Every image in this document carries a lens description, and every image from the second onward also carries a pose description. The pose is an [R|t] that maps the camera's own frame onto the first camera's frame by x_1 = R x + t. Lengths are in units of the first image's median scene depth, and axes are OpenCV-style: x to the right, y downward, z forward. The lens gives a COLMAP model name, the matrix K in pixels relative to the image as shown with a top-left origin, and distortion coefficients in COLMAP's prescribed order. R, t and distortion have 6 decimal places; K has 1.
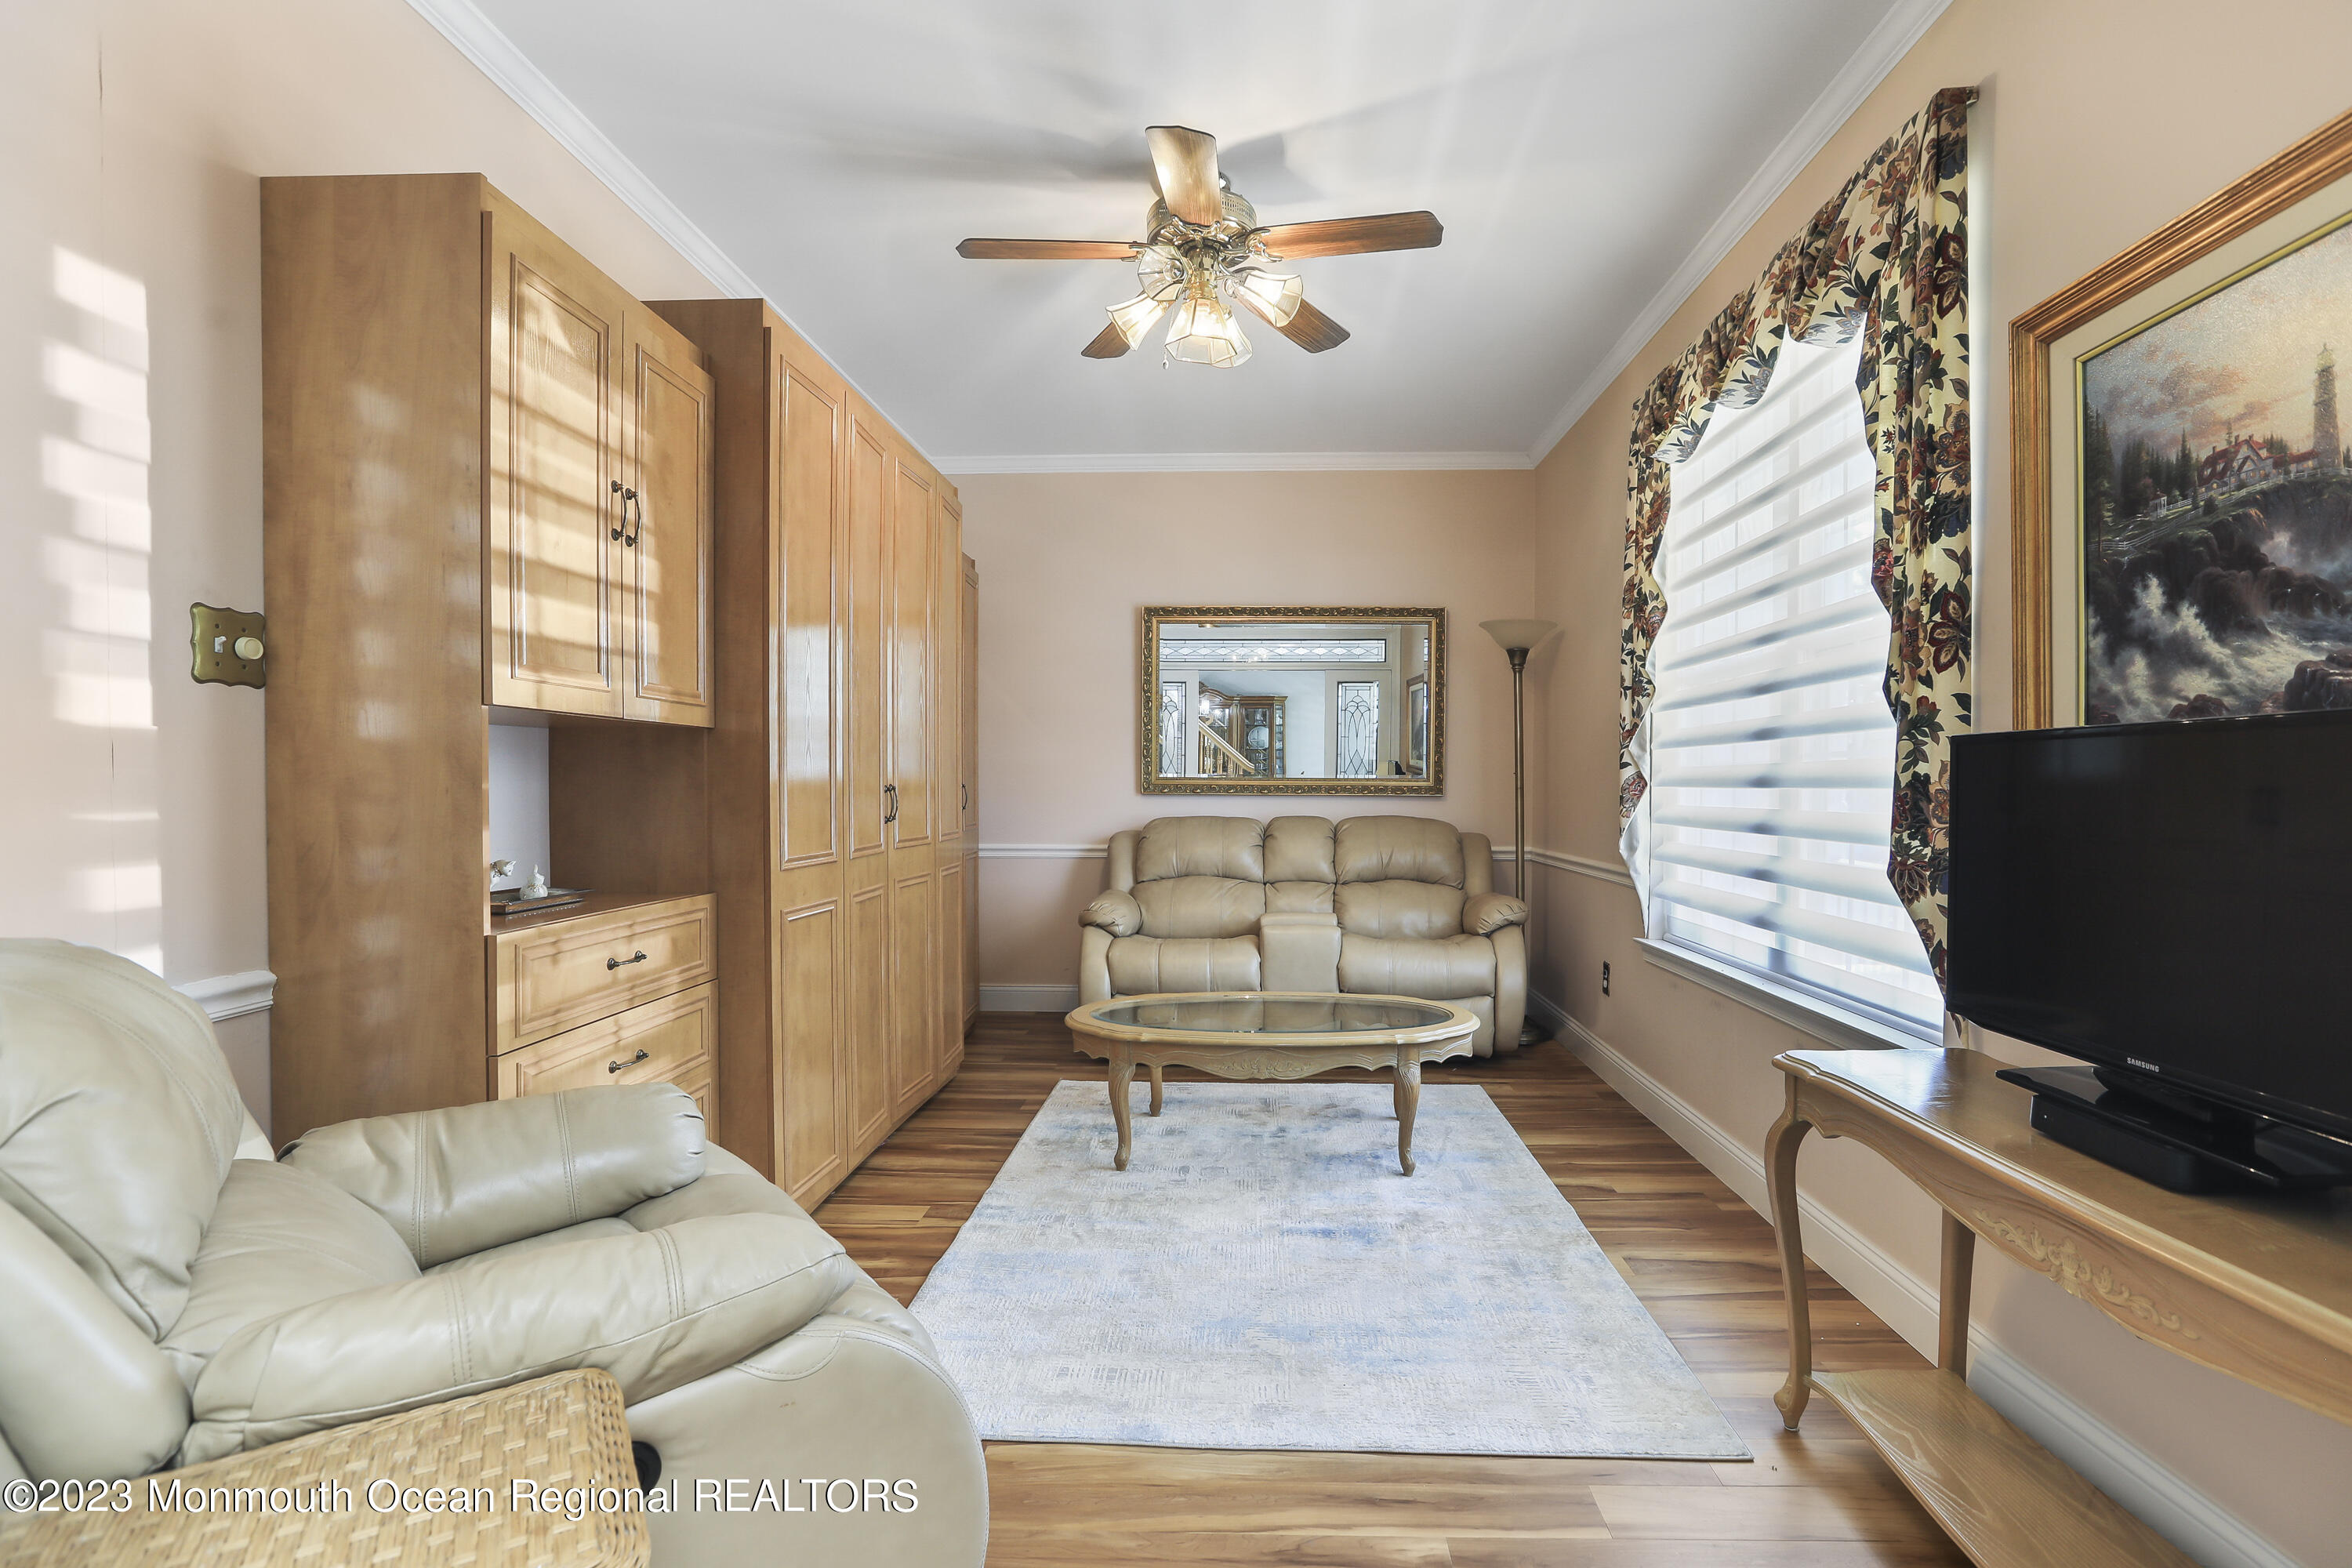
lens RADIAL K [[1057.1, 0, 1244.3], [0, 1057.1, 796.0], [0, 0, 1]] dist [-0.030740, 0.000157]
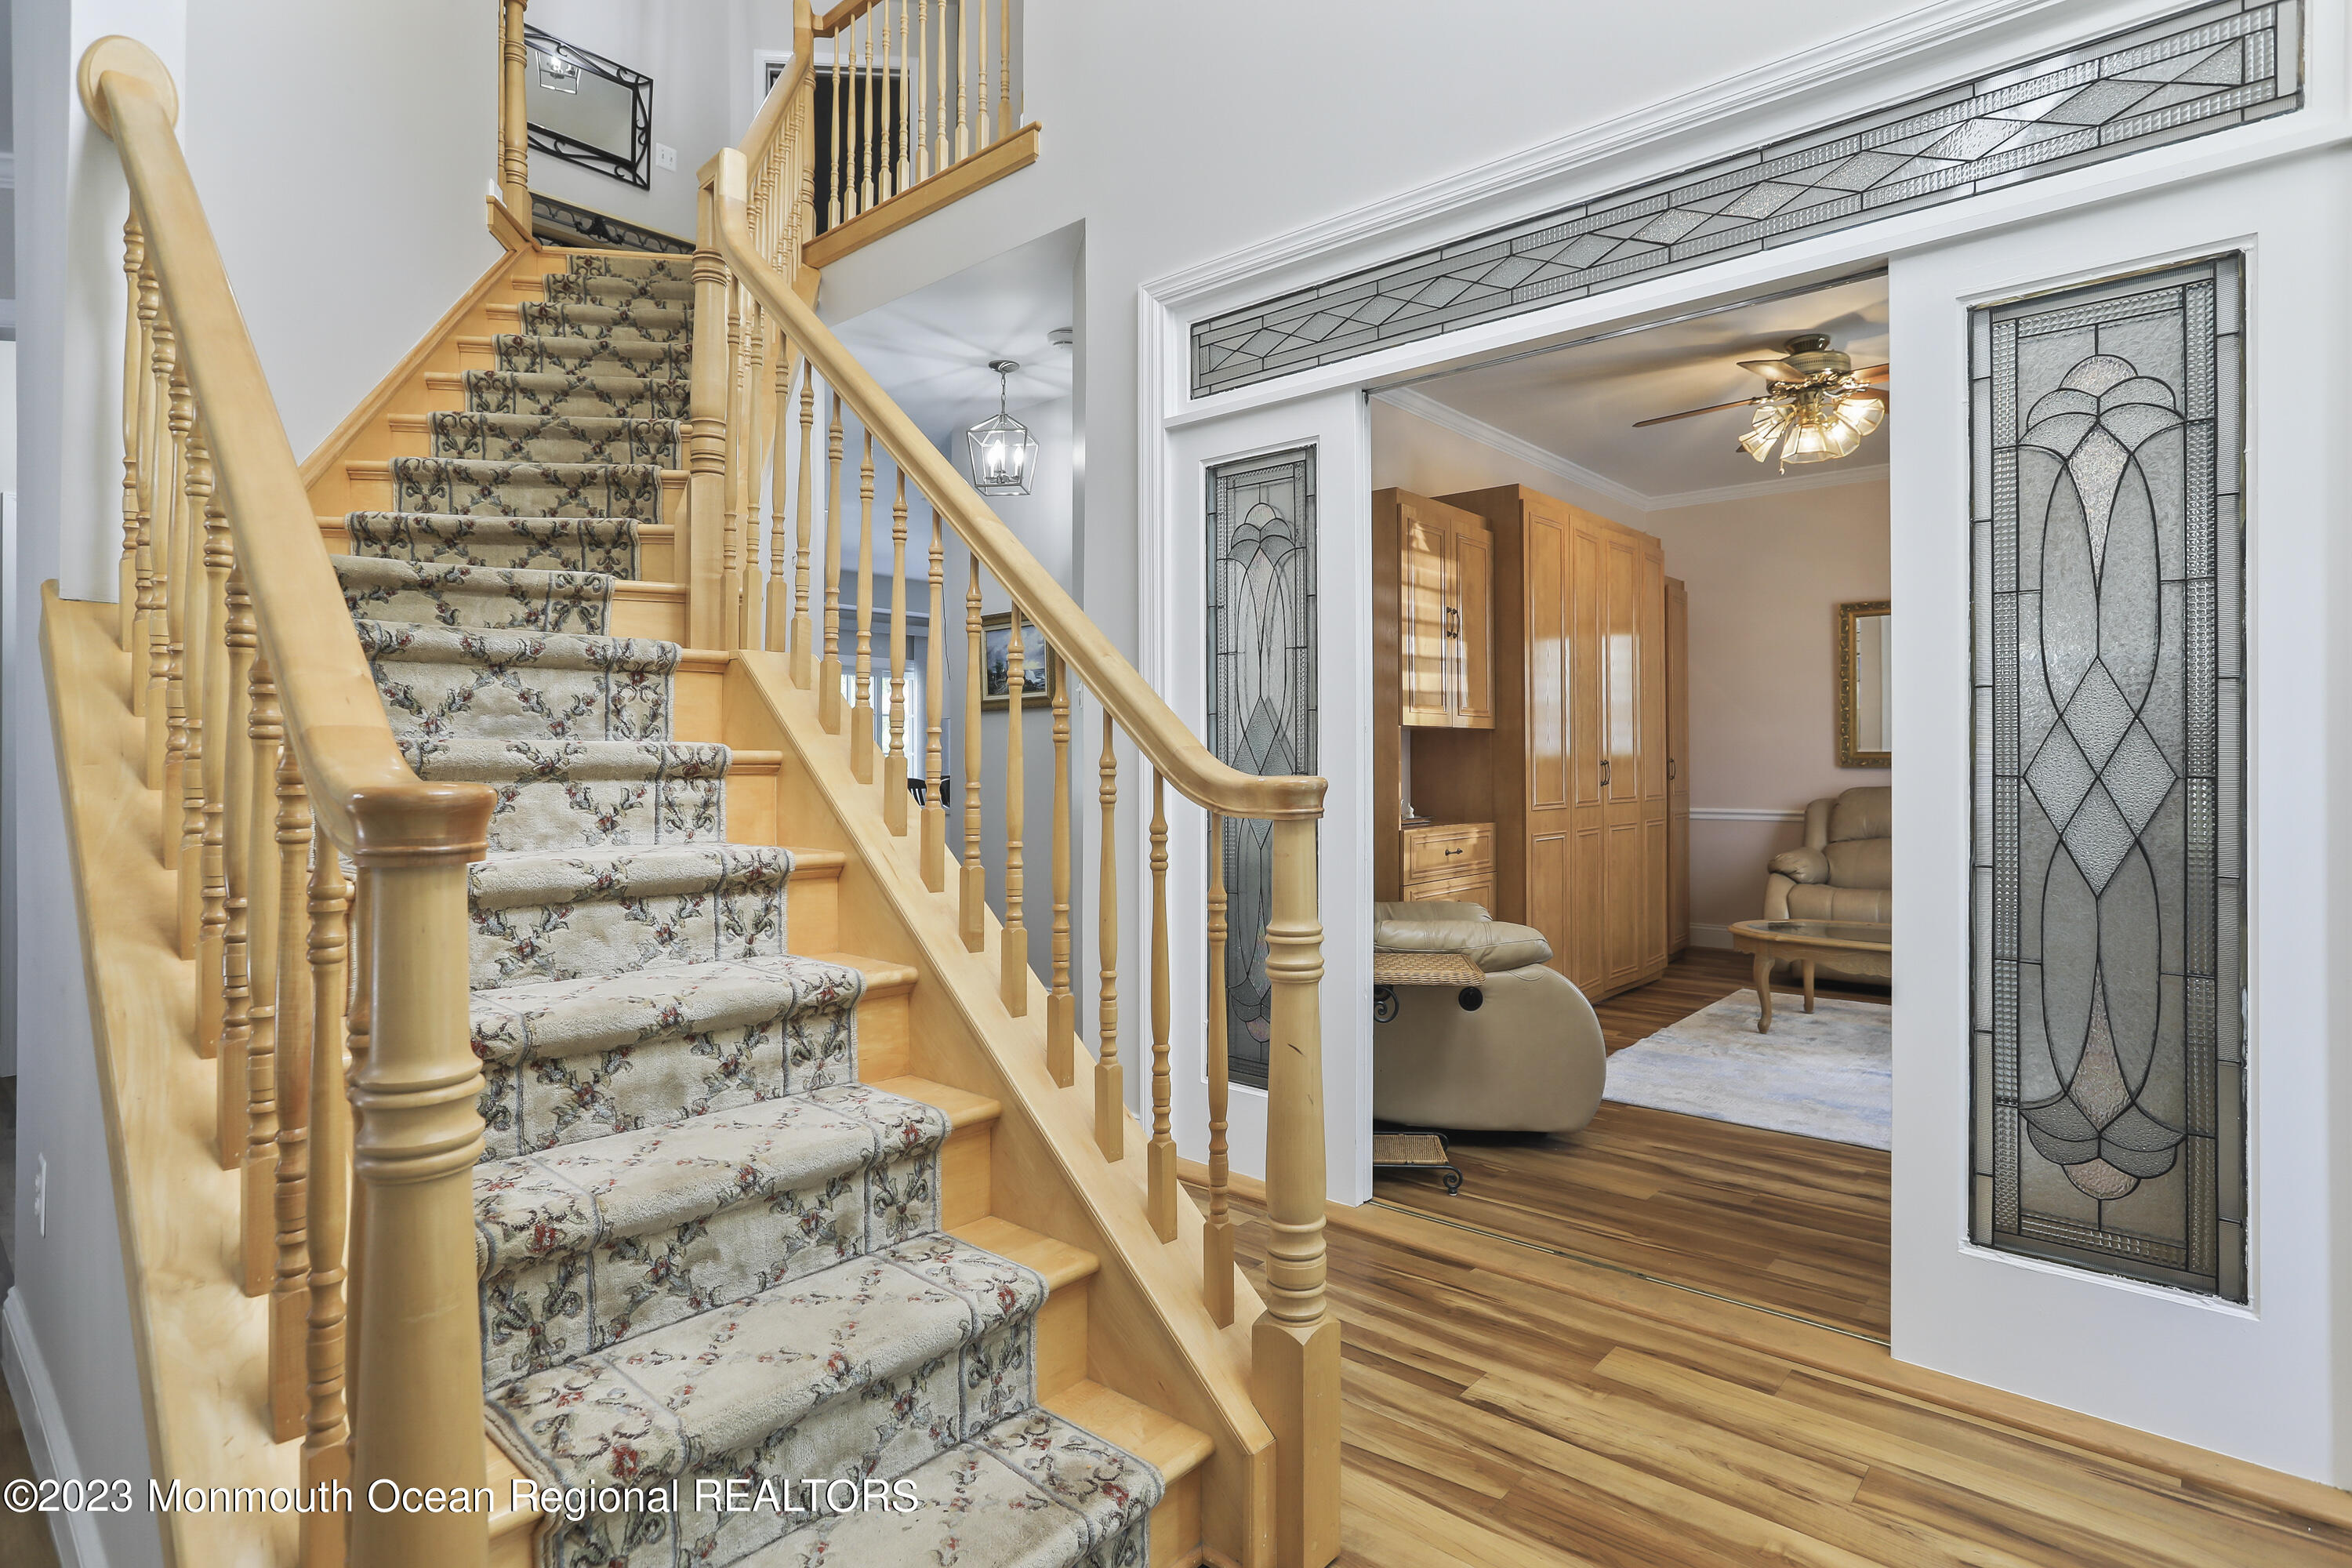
lens RADIAL K [[1194.1, 0, 1181.7], [0, 1194.1, 770.9], [0, 0, 1]] dist [-0.004438, -0.000082]
pose [[0.756665, -0.001082, -0.653801, 0.399427], [0.000328, 0.999999, -0.001275, 0.008525], [0.653802, 0.000750, 0.756665, -0.843822]]
